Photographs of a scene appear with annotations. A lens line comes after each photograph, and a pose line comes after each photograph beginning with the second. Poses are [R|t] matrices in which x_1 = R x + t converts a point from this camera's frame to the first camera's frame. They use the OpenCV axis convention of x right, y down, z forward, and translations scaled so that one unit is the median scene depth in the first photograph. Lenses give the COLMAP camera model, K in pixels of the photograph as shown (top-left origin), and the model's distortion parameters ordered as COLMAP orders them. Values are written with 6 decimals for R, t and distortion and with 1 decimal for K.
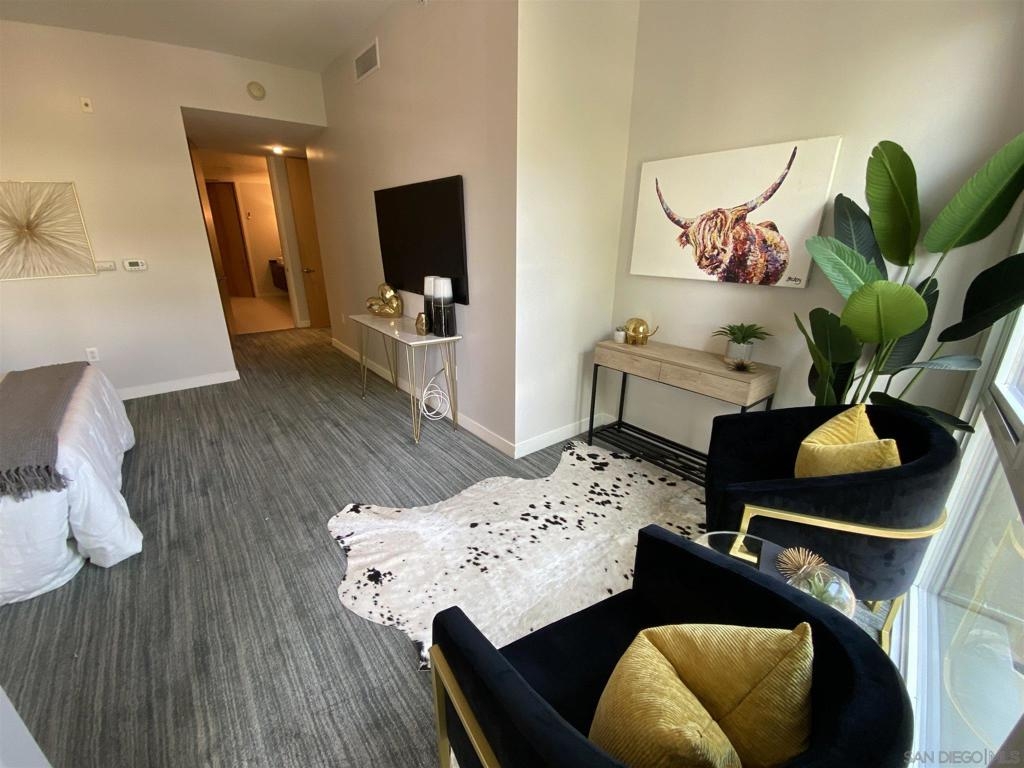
lens RADIAL K [[426.3, 0, 510.3], [0, 426.3, 385.2], [0, 0, 1]] dist [0.000890, -0.015589]
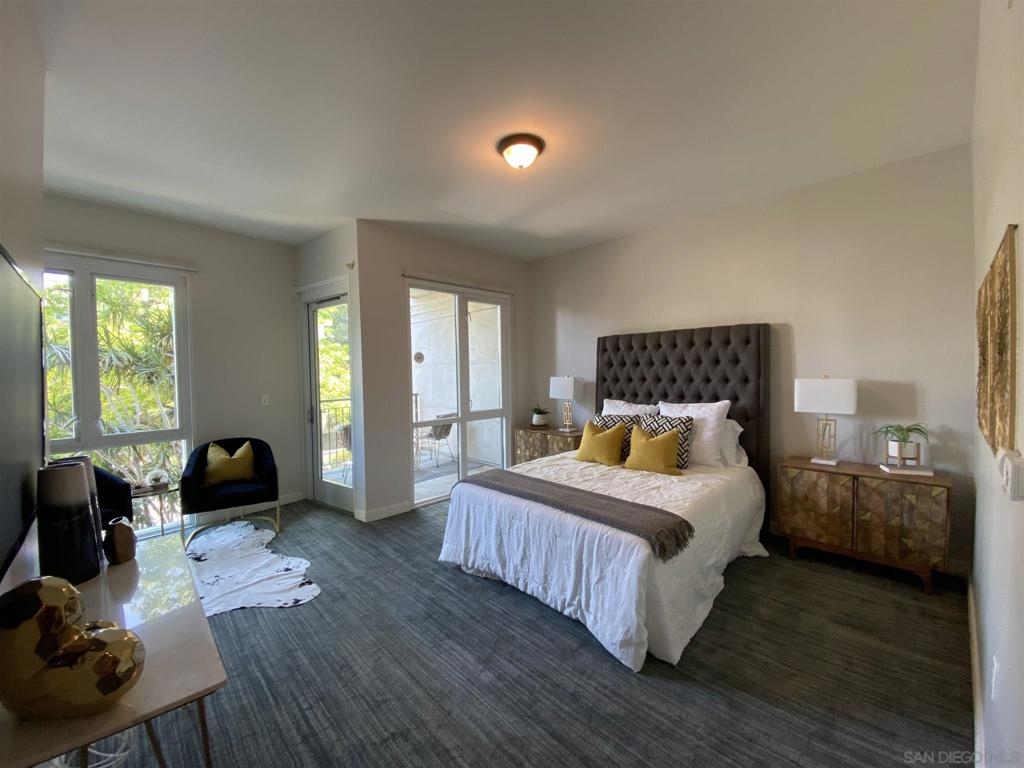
lens RADIAL K [[426.3, 0, 510.3], [0, 426.3, 385.2], [0, 0, 1]] dist [0.000890, -0.015589]
pose [[-0.996148, 0.022109, -0.084850, -1.033143], [-0.011213, 0.927625, 0.373344, -0.841048], [0.086964, 0.372858, -0.923804, 2.290190]]
